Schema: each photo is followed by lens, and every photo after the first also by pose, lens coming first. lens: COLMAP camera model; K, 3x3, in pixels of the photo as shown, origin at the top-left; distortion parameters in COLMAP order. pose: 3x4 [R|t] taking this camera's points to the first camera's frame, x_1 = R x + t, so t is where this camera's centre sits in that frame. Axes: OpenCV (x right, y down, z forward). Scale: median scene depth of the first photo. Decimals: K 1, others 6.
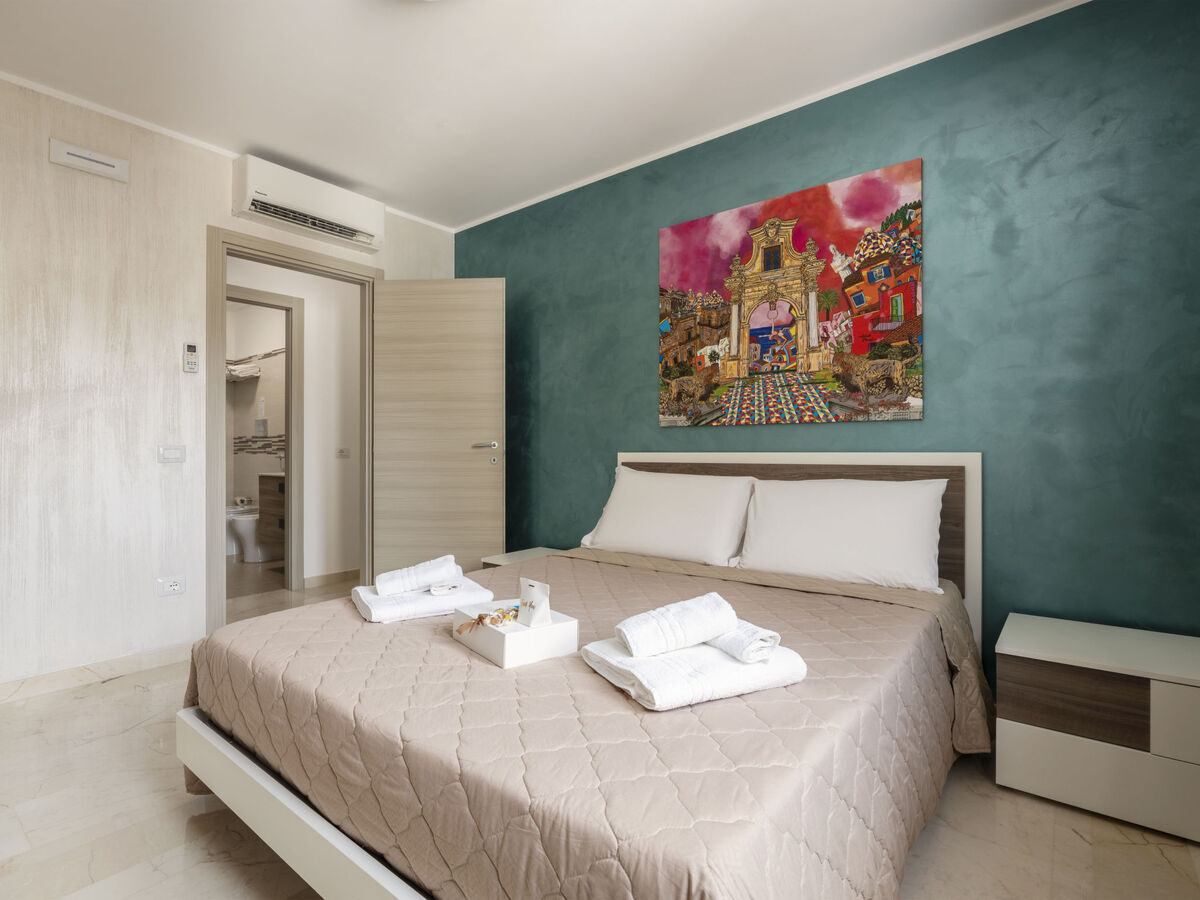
lens RADIAL K [[589.5, 0, 604.9], [0, 589.5, 445.2], [0, 0, 1]] dist [-0.005218, -0.000216]
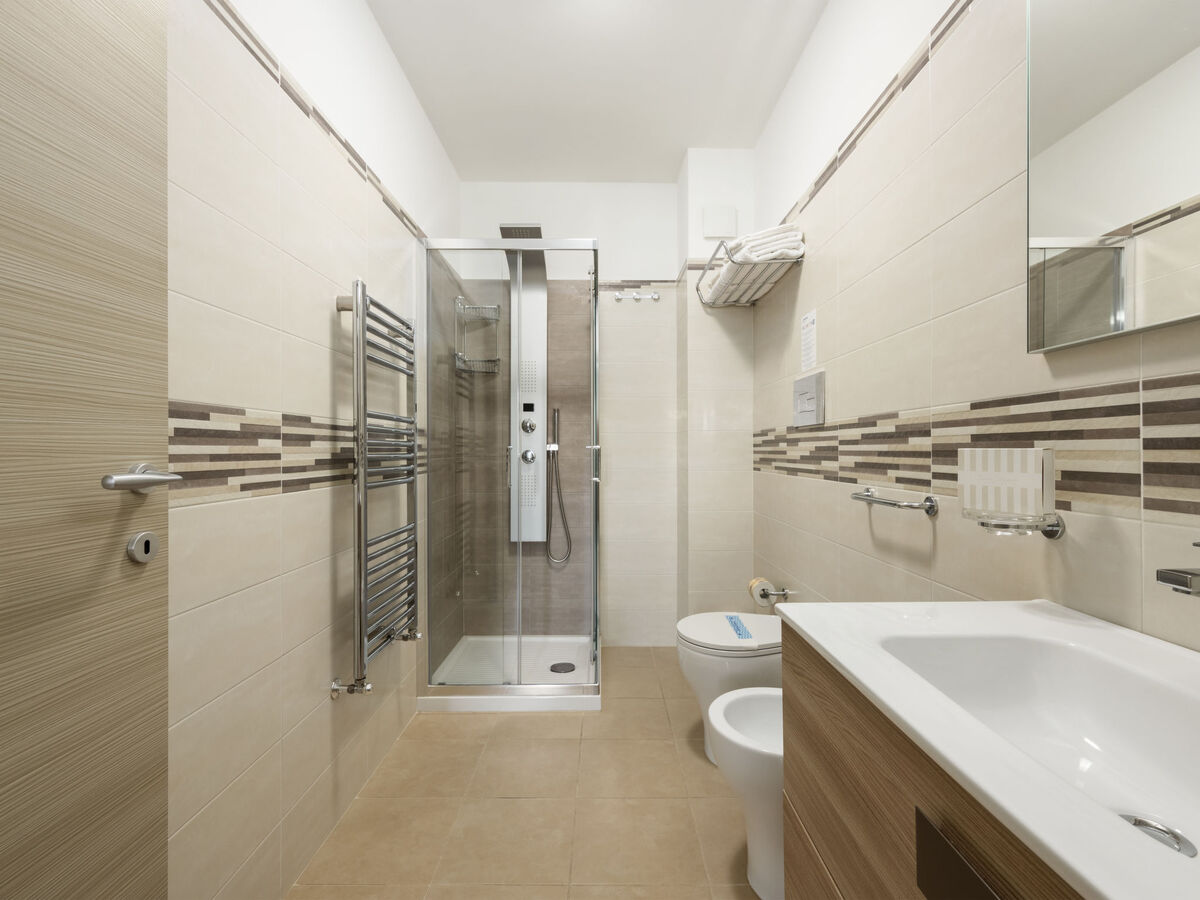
lens RADIAL K [[556.7, 0, 600.0], [0, 556.7, 450.0], [0, 0, 1]] dist [0.000019, -0.000406]
pose [[0.618014, 0.001282, -0.786166, -0.395683], [0.005724, 0.999965, 0.006131, -0.003556], [0.786147, -0.008289, 0.617985, 0.689140]]
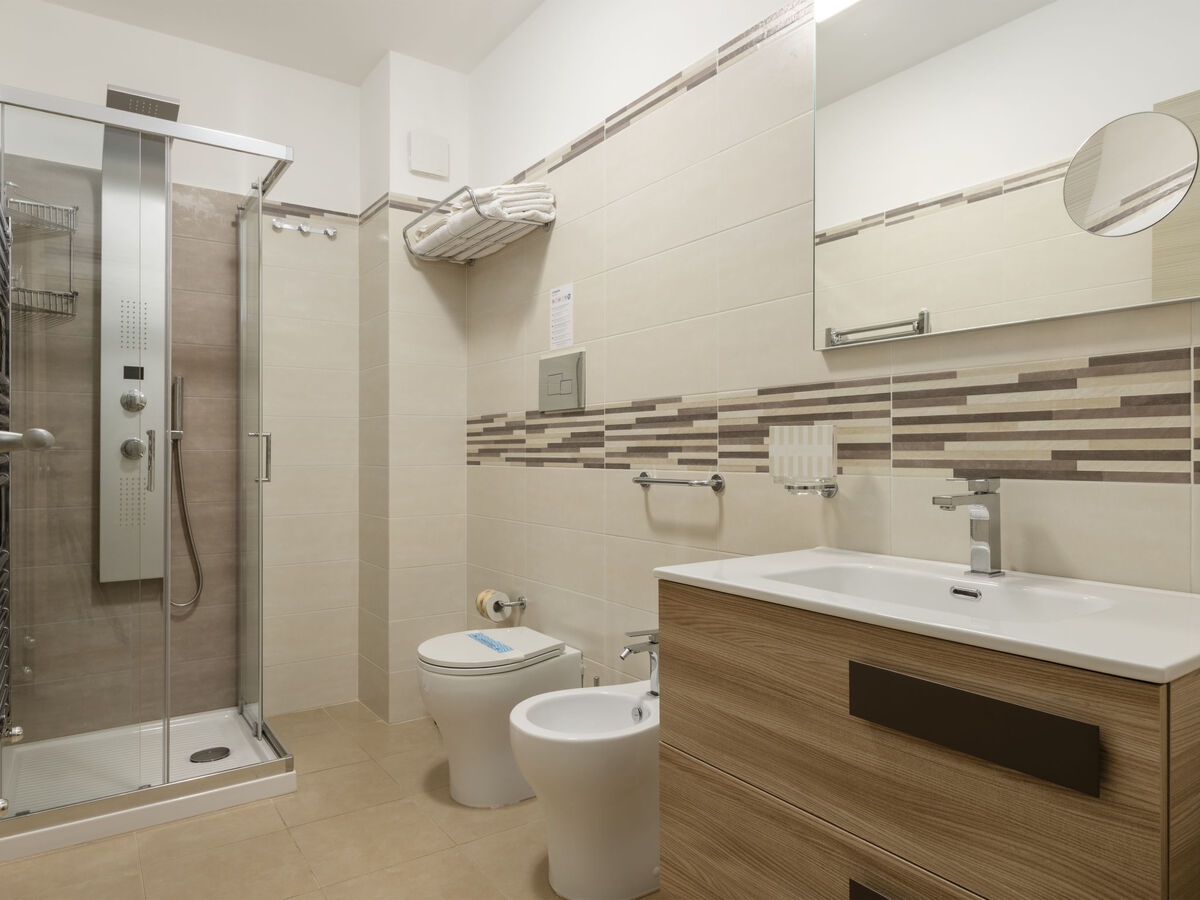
lens RADIAL K [[774.6, 0, 598.5], [0, 774.6, 456.3], [0, 0, 1]] dist [-0.004126, -0.002185]
pose [[0.954912, 0.001554, -0.296886, -0.434865], [0.002154, 0.999924, 0.012164, 0.004449], [0.296882, -0.012255, 0.954836, 0.599938]]
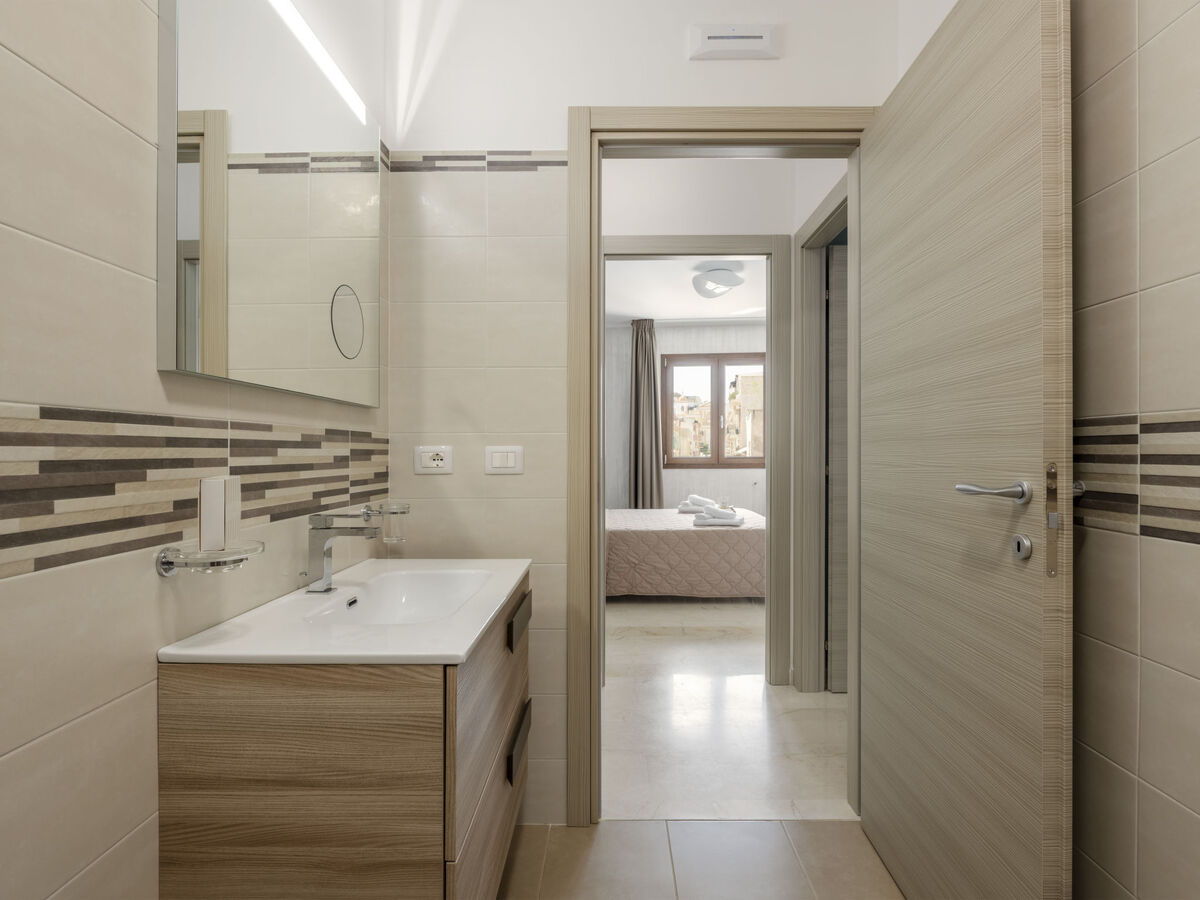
lens RADIAL K [[589.5, 0, 604.9], [0, 589.5, 445.2], [0, 0, 1]] dist [-0.005218, -0.000216]
pose [[-0.611005, 0.015869, 0.791468, -0.619100], [0.002707, 0.999835, -0.017956, -0.007484], [-0.791622, -0.008829, -0.610947, 0.881087]]
